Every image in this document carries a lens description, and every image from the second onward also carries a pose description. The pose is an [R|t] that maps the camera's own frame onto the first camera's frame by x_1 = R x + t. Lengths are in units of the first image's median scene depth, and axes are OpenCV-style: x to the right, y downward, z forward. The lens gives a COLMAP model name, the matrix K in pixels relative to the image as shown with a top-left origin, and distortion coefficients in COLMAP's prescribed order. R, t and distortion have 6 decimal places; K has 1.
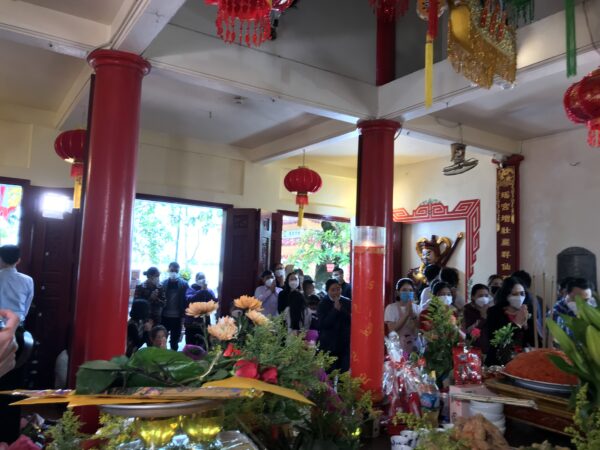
lens RADIAL K [[496.6, 0, 300.1], [0, 496.6, 224.2], [0, 0, 1]] dist [0.061358, -0.030290]
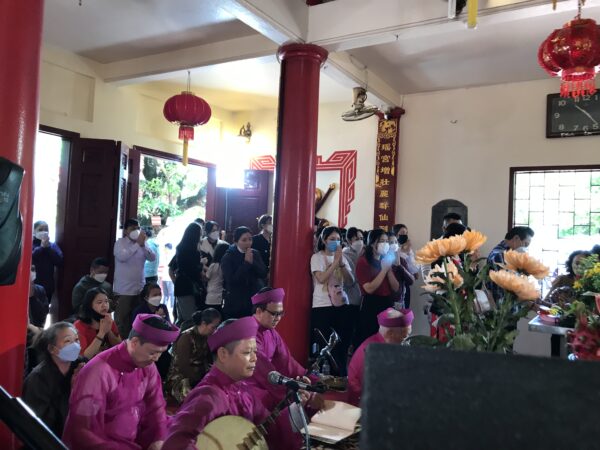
lens RADIAL K [[496.6, 0, 300.2], [0, 496.6, 225.9], [0, 0, 1]] dist [0.061358, -0.030290]
pose [[0.889727, 0.005752, 0.456458, -0.206502], [-0.044539, 0.996244, 0.074260, 0.033436], [-0.454316, -0.086401, 0.886641, 0.166234]]
